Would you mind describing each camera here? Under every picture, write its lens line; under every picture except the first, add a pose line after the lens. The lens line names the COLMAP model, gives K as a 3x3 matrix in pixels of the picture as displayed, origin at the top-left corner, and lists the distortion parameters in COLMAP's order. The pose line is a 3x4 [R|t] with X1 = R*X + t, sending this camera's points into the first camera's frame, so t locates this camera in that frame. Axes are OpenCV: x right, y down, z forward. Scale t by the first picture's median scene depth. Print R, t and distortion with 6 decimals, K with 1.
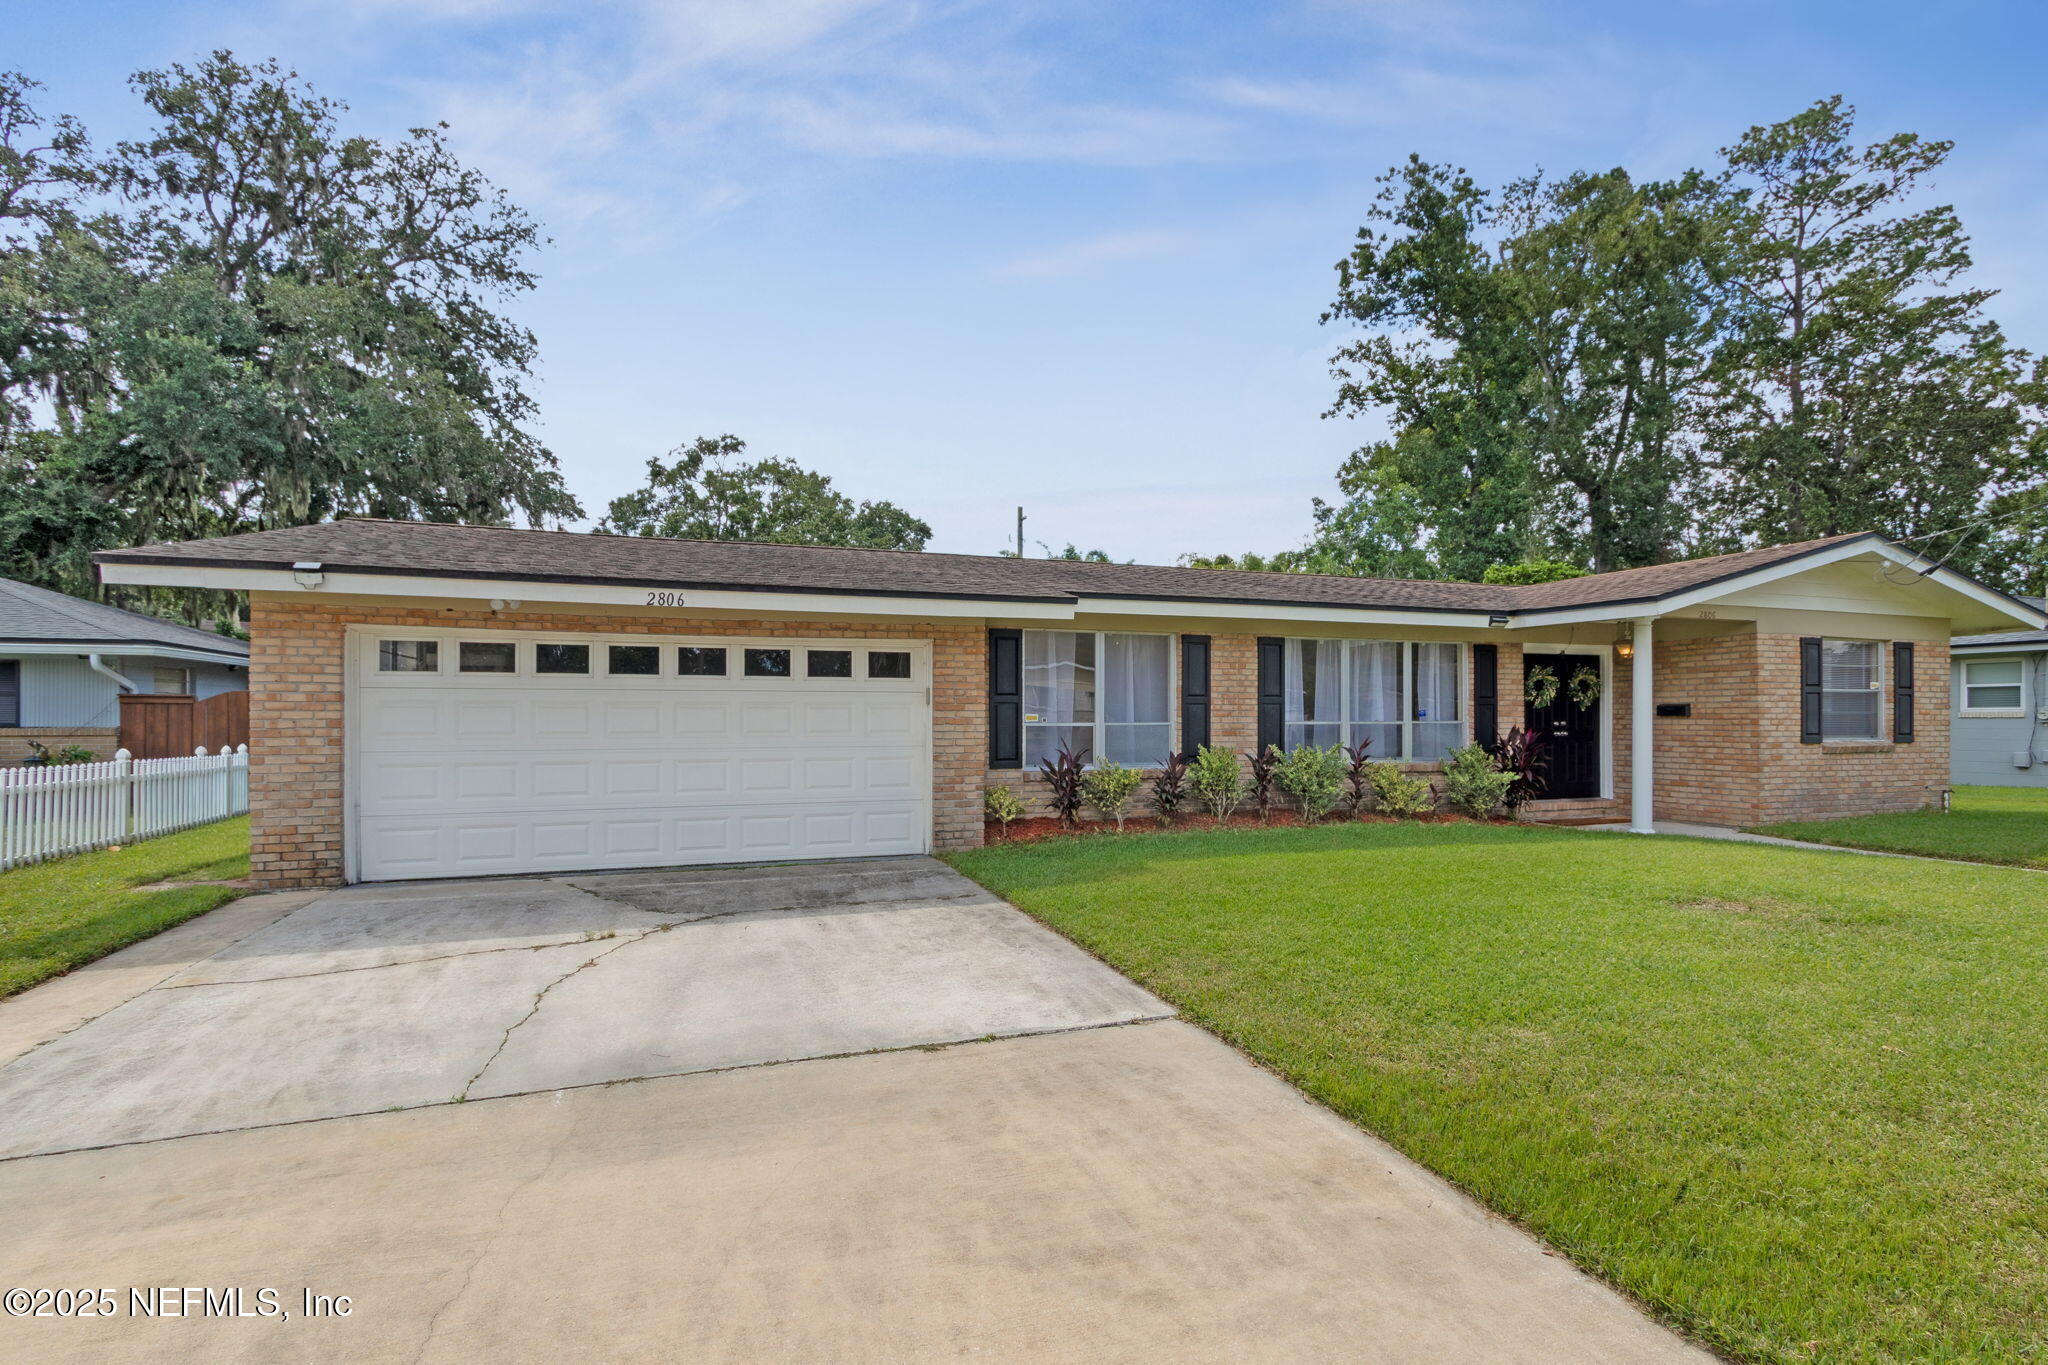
lens RADIAL K [[959.1, 0, 1042.5], [0, 959.1, 714.7], [0, 0, 1]] dist [0.000776, -0.002356]
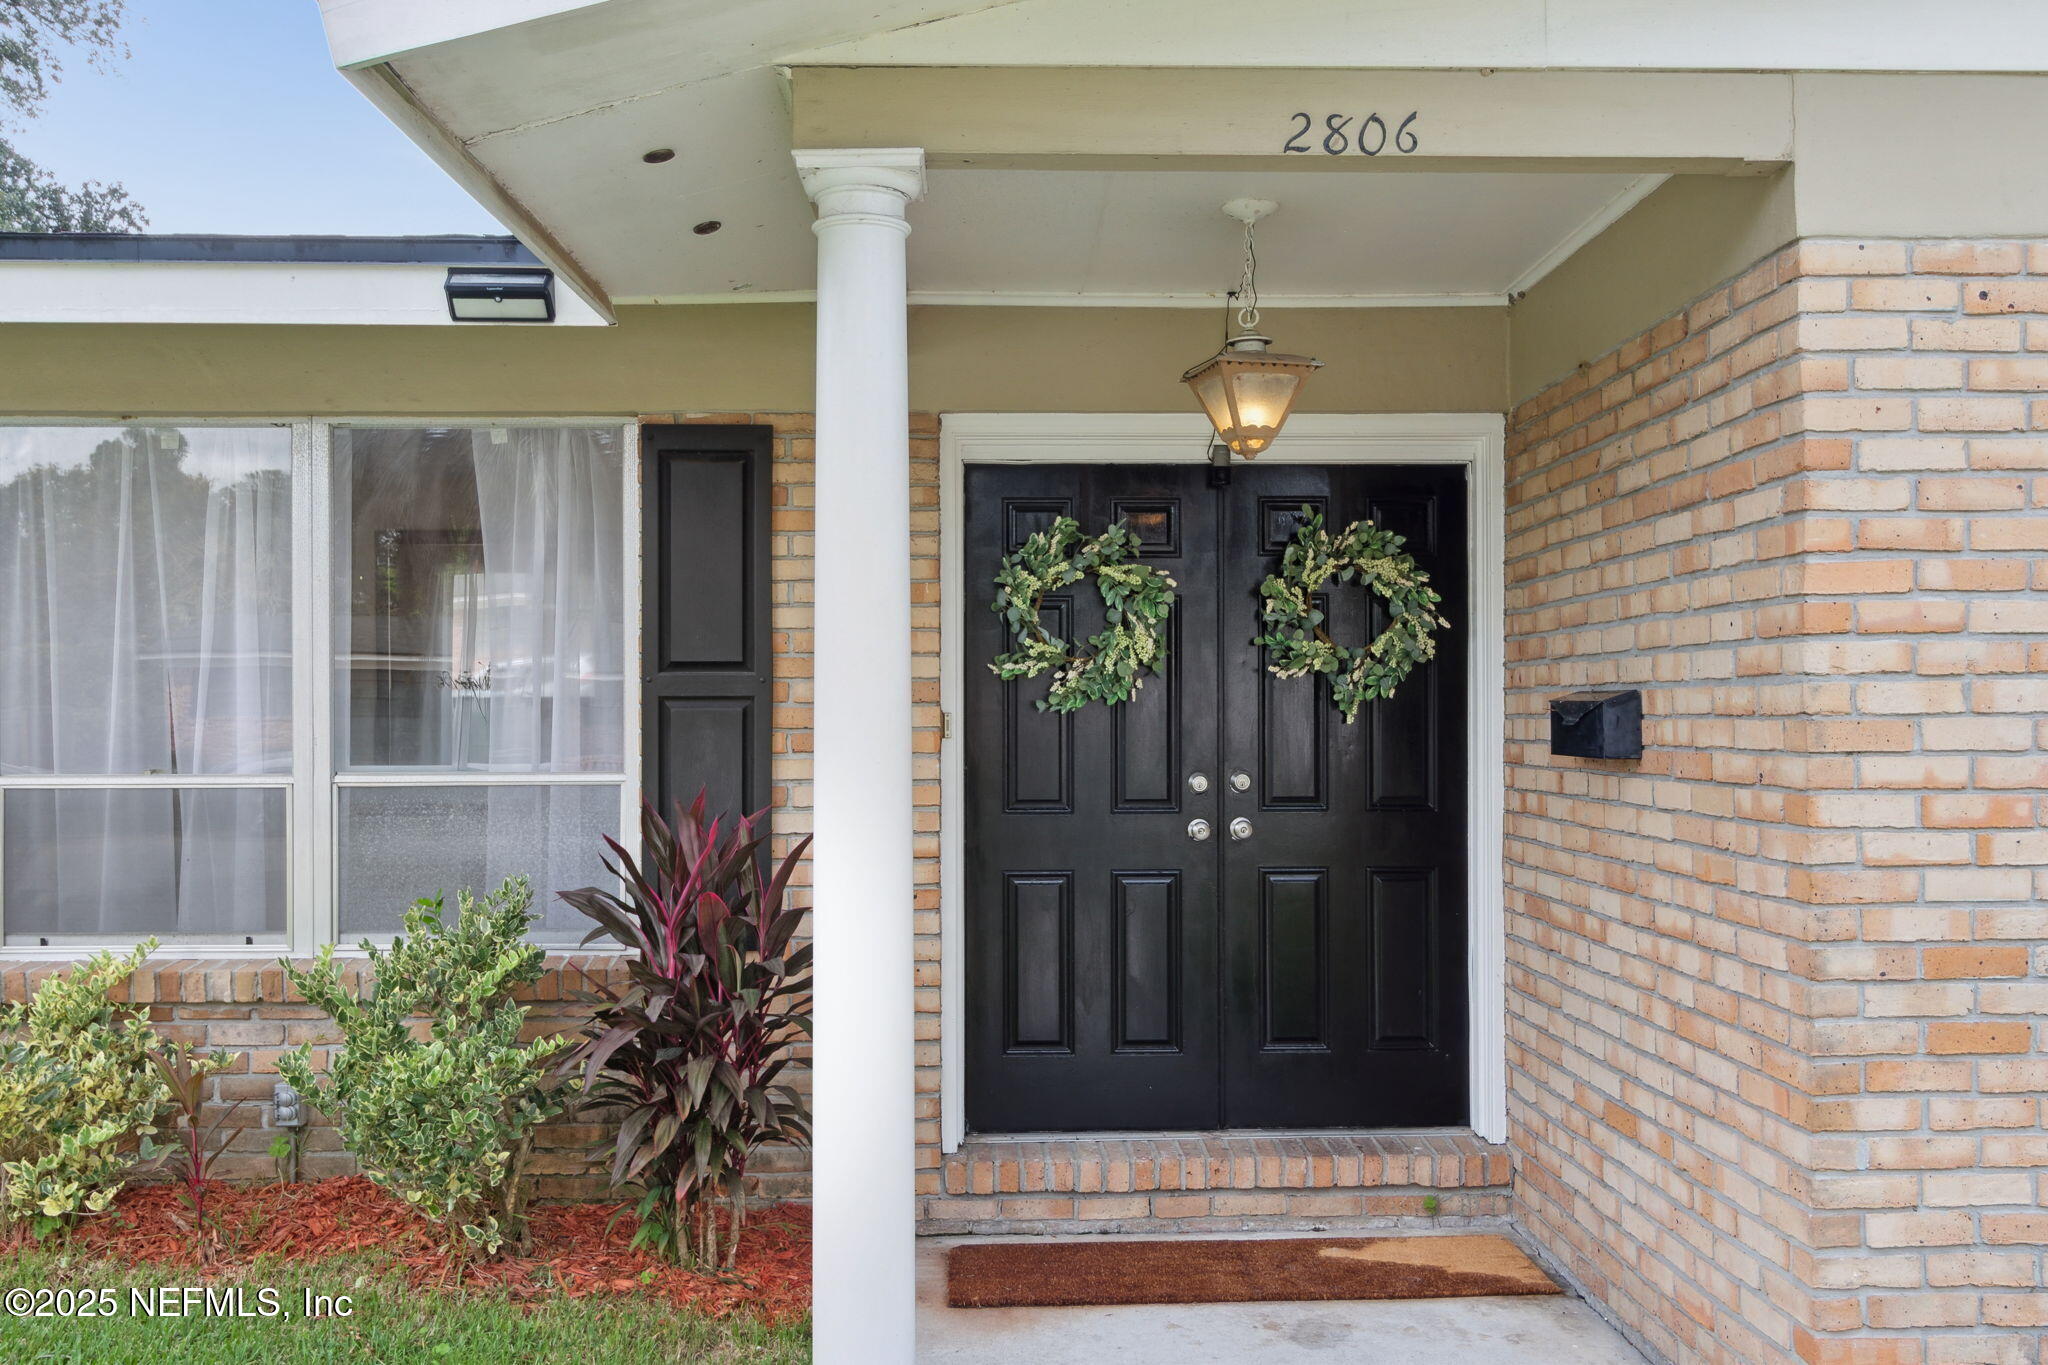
lens RADIAL K [[1853.1, 0, 1027.9], [0, 1853.1, 689.8], [0, 0, 1]] dist [0.011690, 0.008747]
pose [[0.953003, -0.004865, -0.302923, 0.652834], [0.001843, 0.999946, -0.010261, -0.007970], [0.302956, 0.009221, 0.952960, 0.612814]]
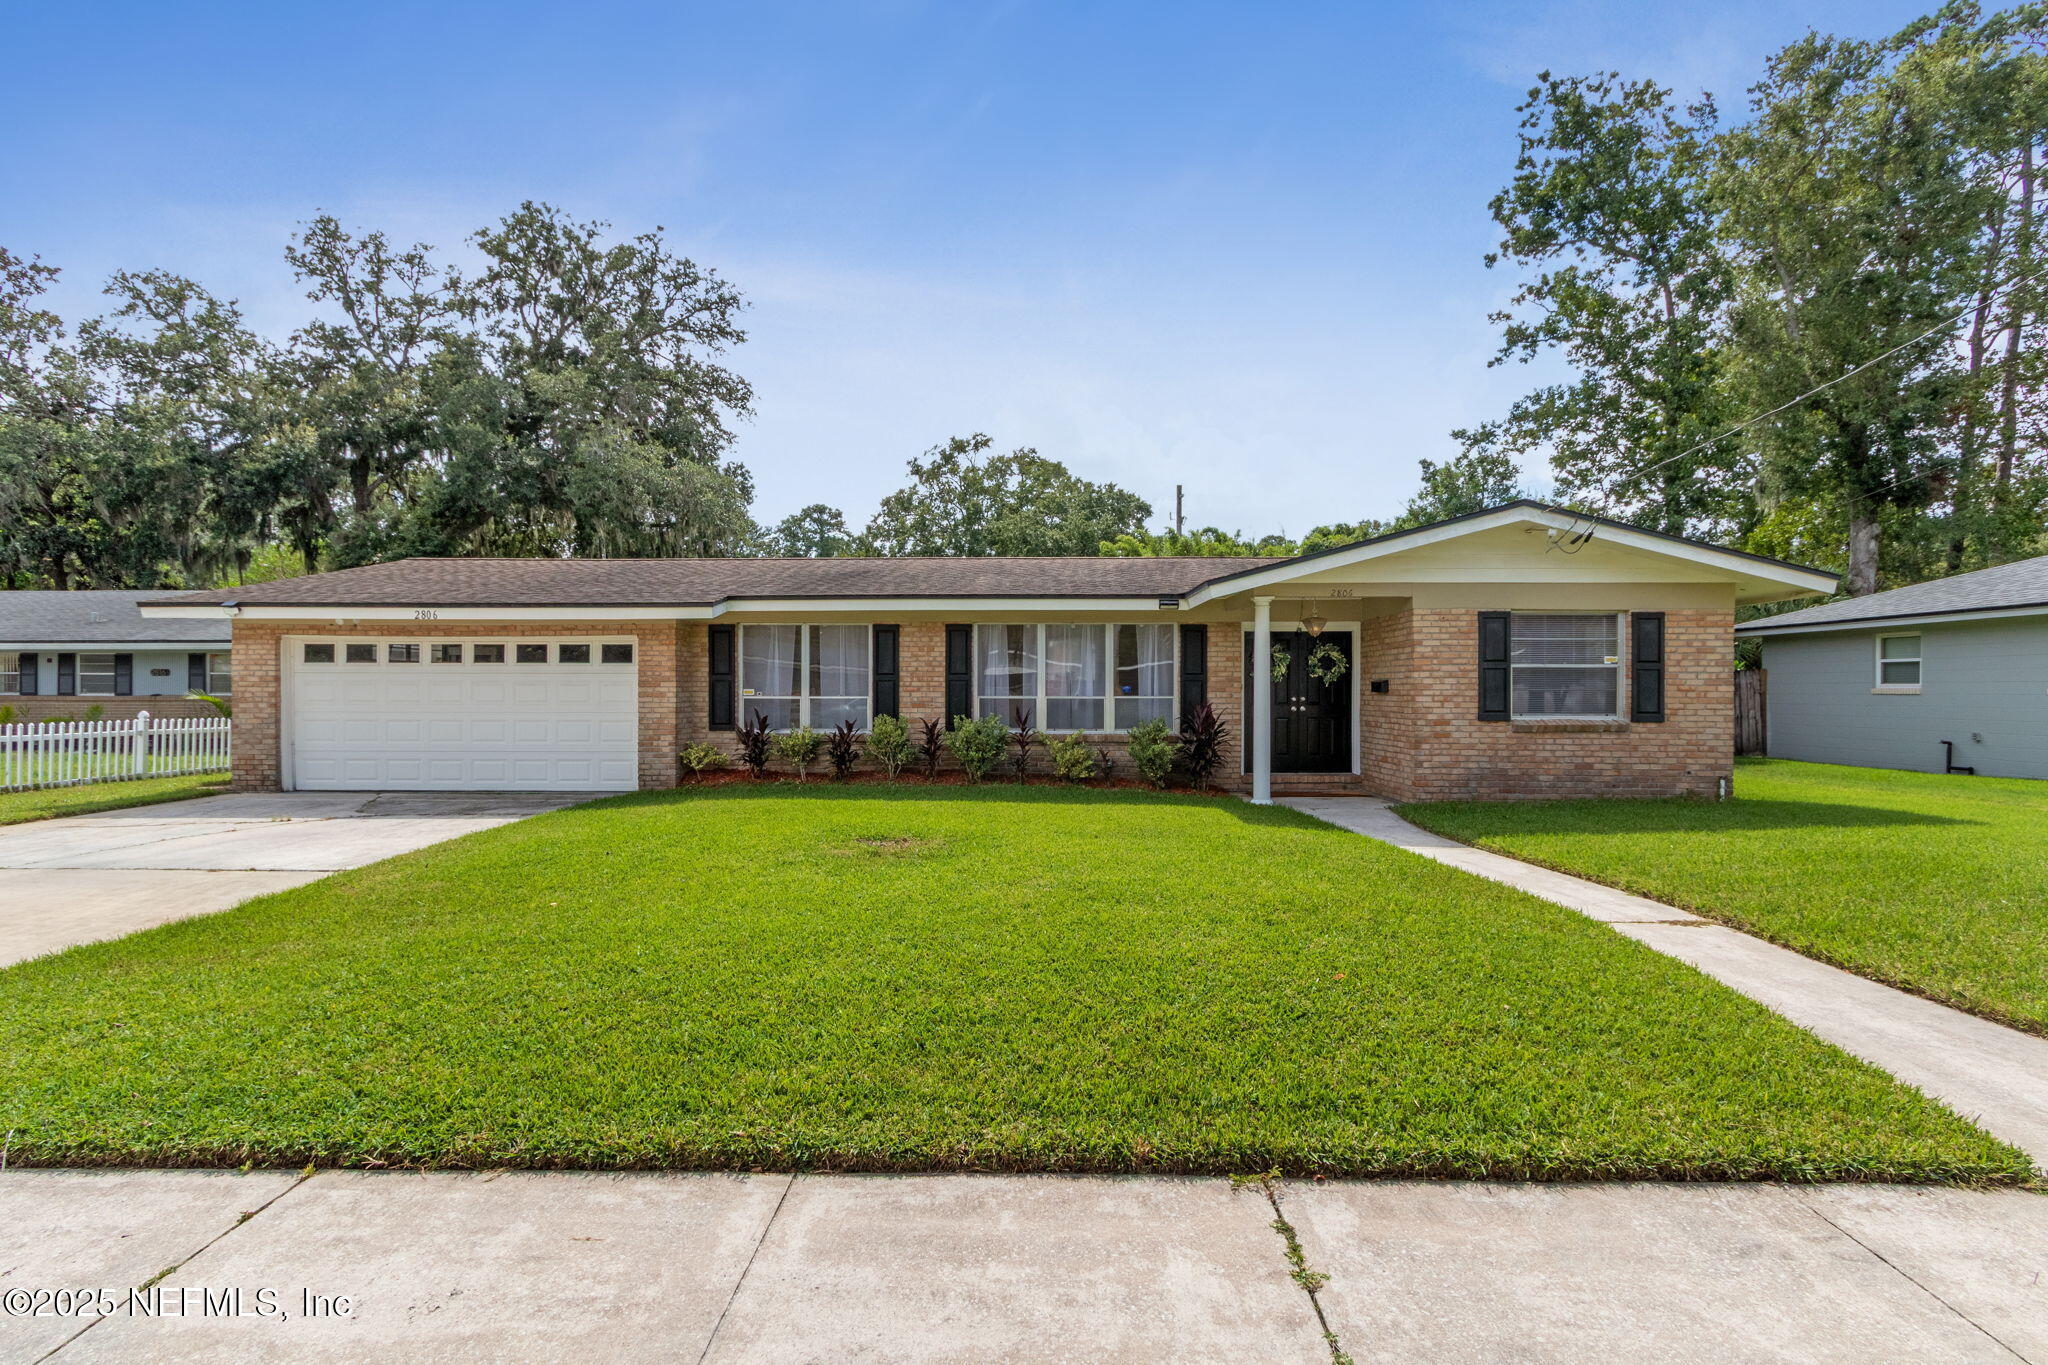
lens RADIAL K [[959.1, 0, 1021.7], [0, 959.1, 677.5], [0, 0, 1]] dist [0.000776, -0.002356]
pose [[0.935049, -0.002065, -0.354513, 0.654000], [-0.001323, 0.999956, -0.009315, -0.003906], [0.354517, 0.009179, 0.935005, -0.064995]]
